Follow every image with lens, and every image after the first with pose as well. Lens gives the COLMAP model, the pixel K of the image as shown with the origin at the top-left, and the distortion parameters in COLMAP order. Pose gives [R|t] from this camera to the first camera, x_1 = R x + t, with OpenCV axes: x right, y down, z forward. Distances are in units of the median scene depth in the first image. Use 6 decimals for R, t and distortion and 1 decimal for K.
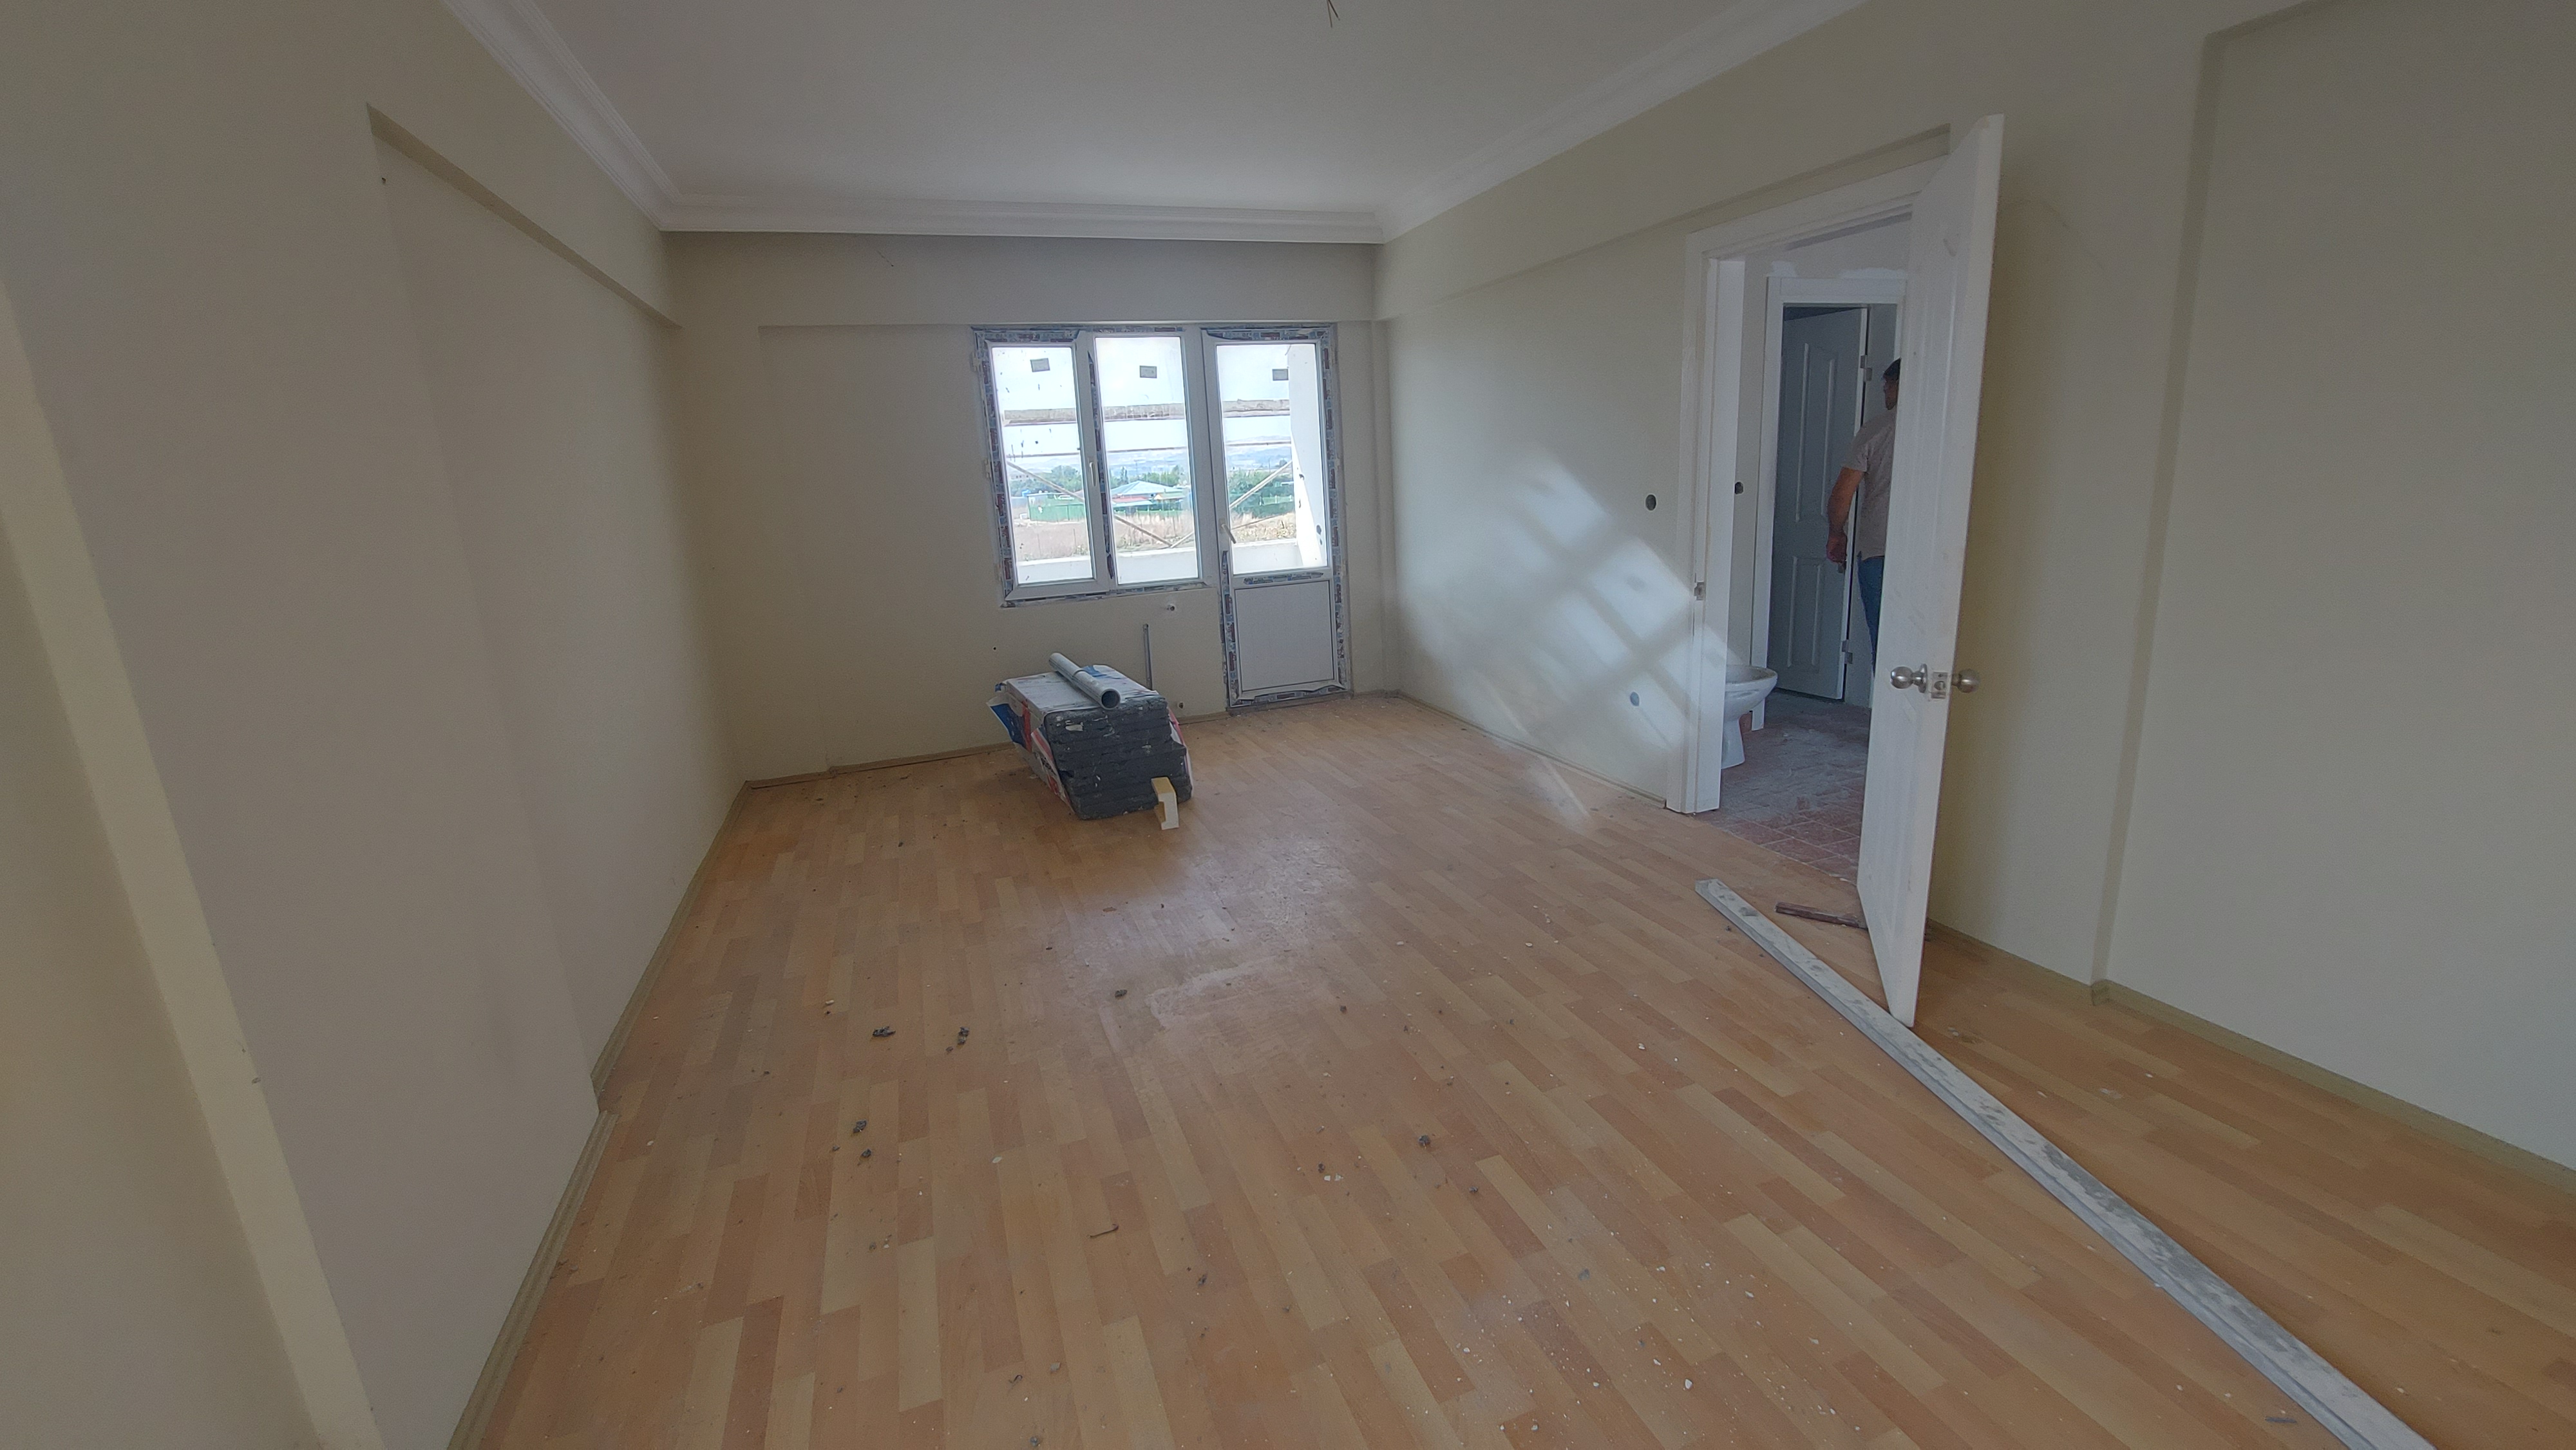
lens RADIAL K [[1028.6, 0, 1303.2], [0, 1028.6, 698.4], [0, 0, 1]] dist [-0.015735, -0.000808]
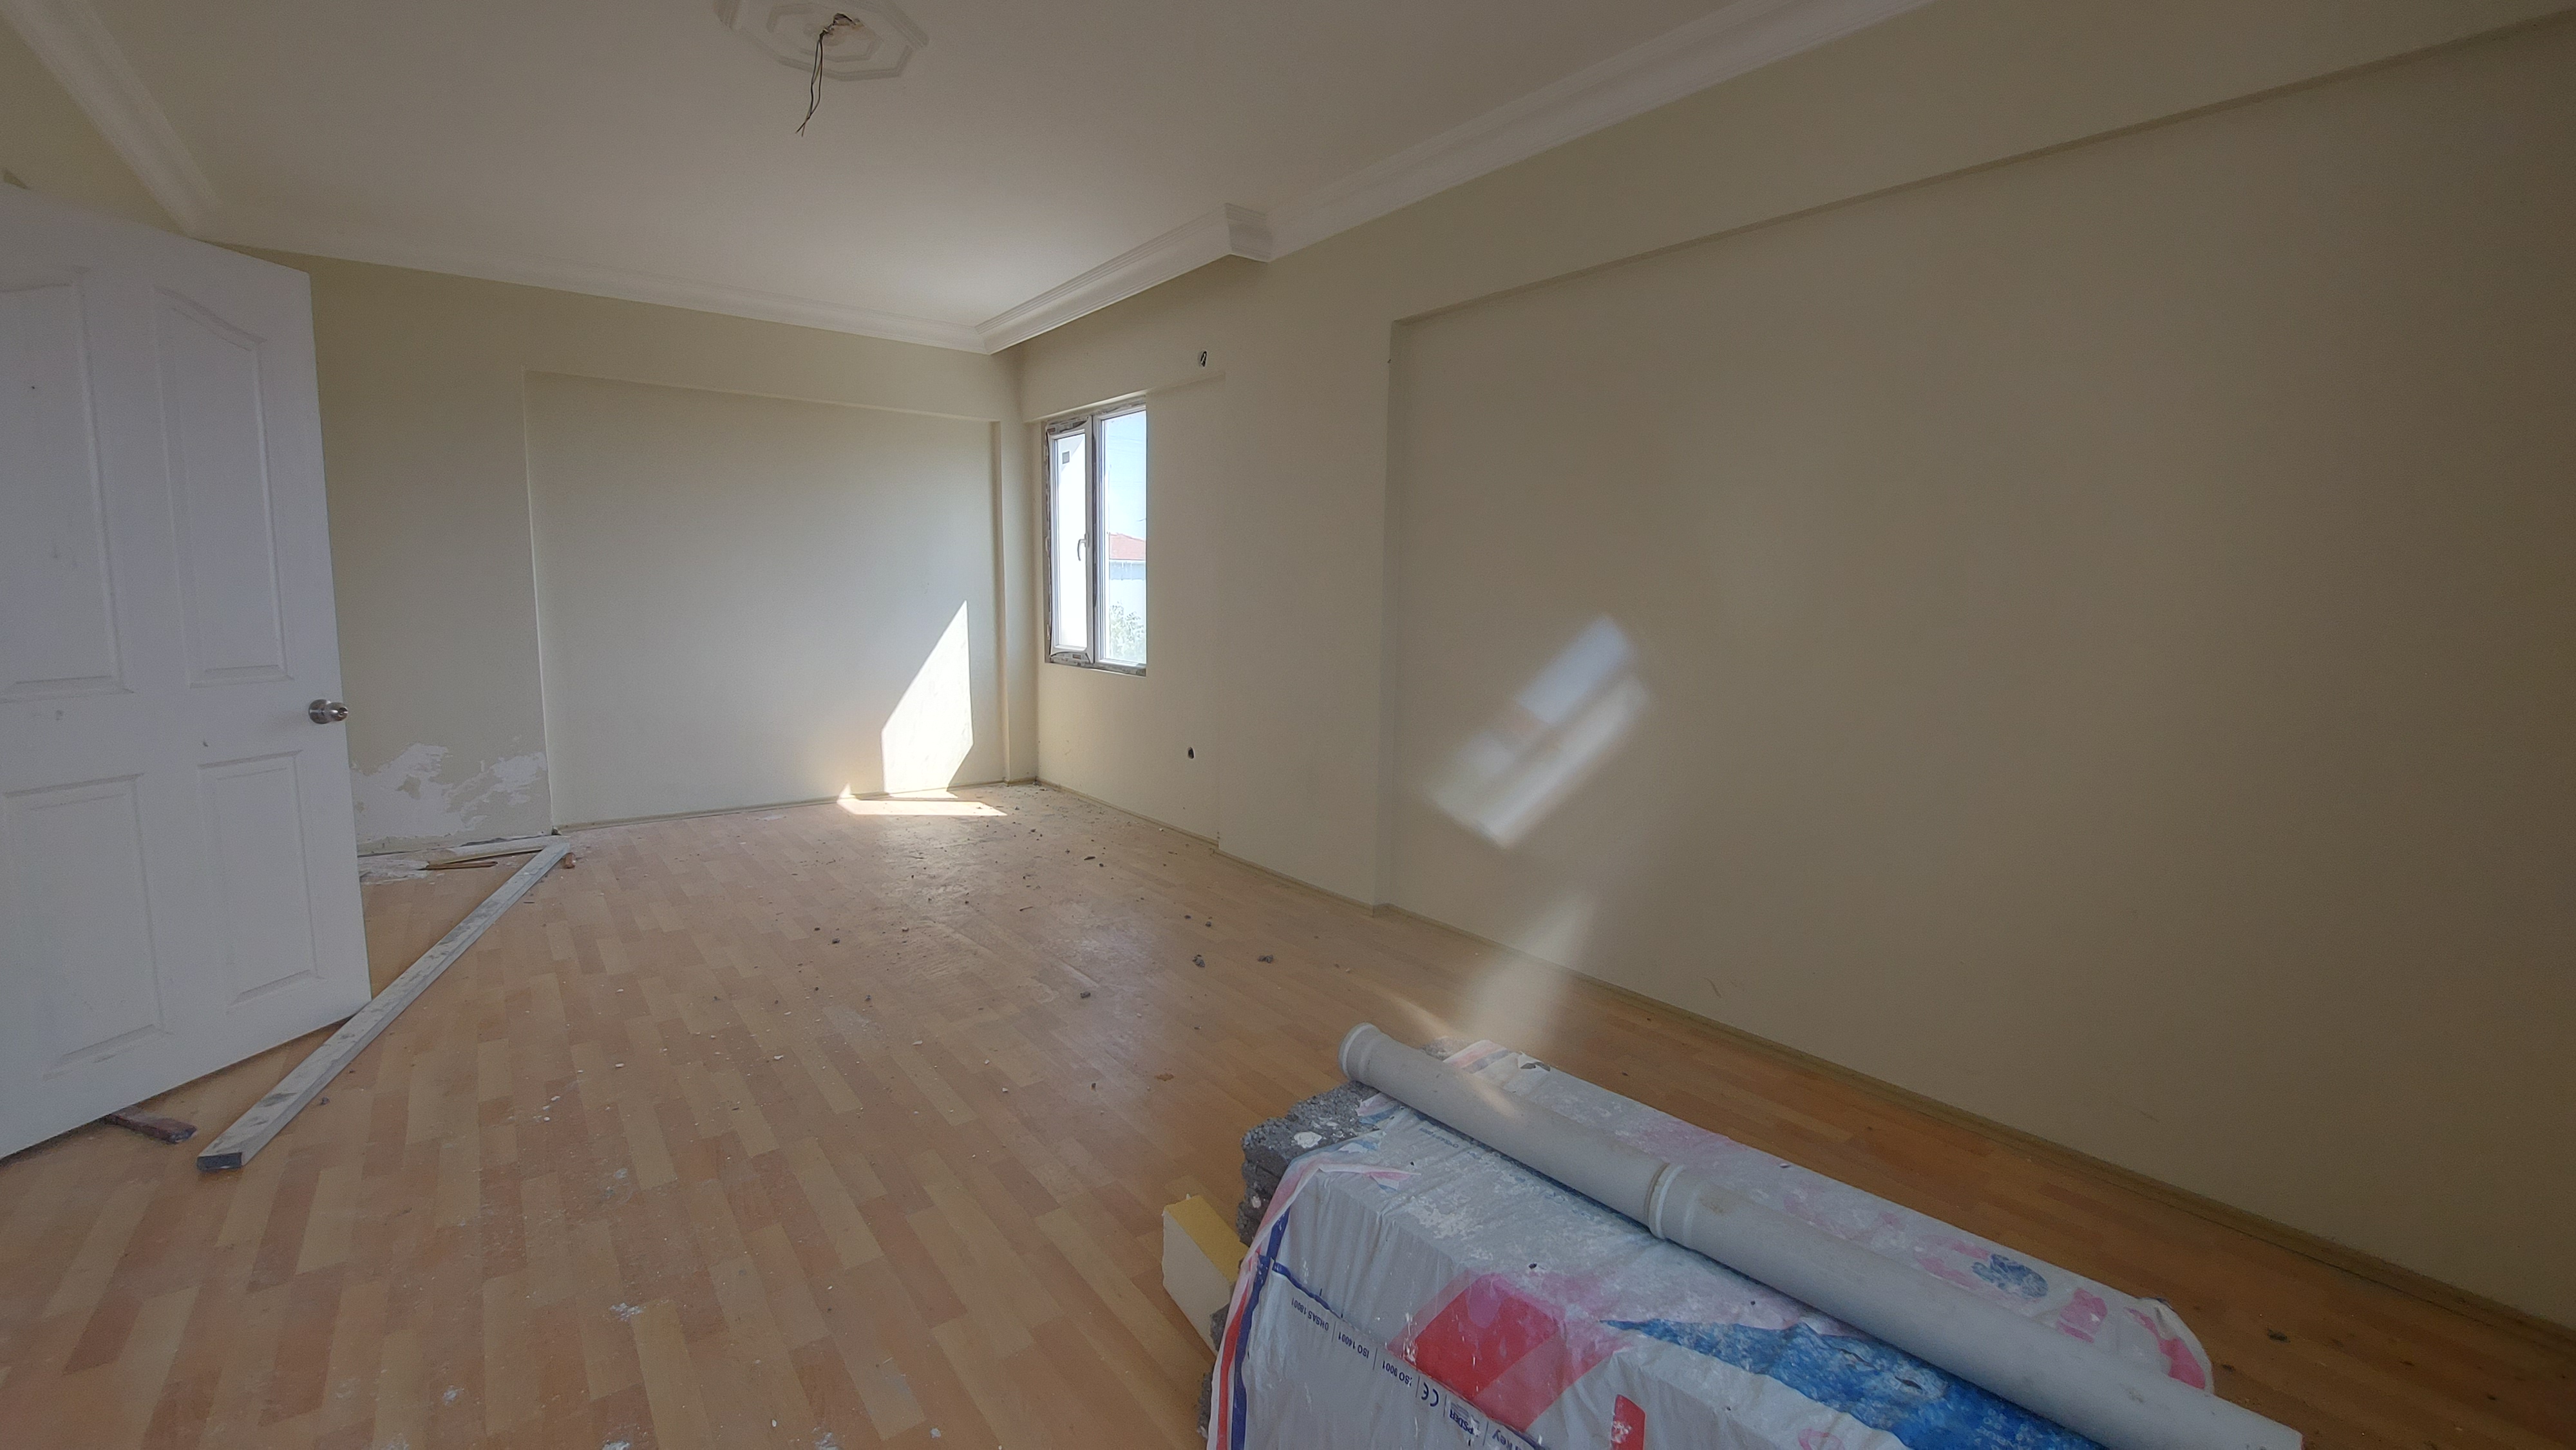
lens RADIAL K [[1028.6, 0, 1303.2], [0, 1028.6, 698.4], [0, 0, 1]] dist [-0.015735, -0.000808]
pose [[-0.951376, 0.071200, -0.299691, -0.098495], [-0.033943, 0.942763, 0.331732, -0.383110], [0.306156, 0.325775, -0.894505, 1.998487]]
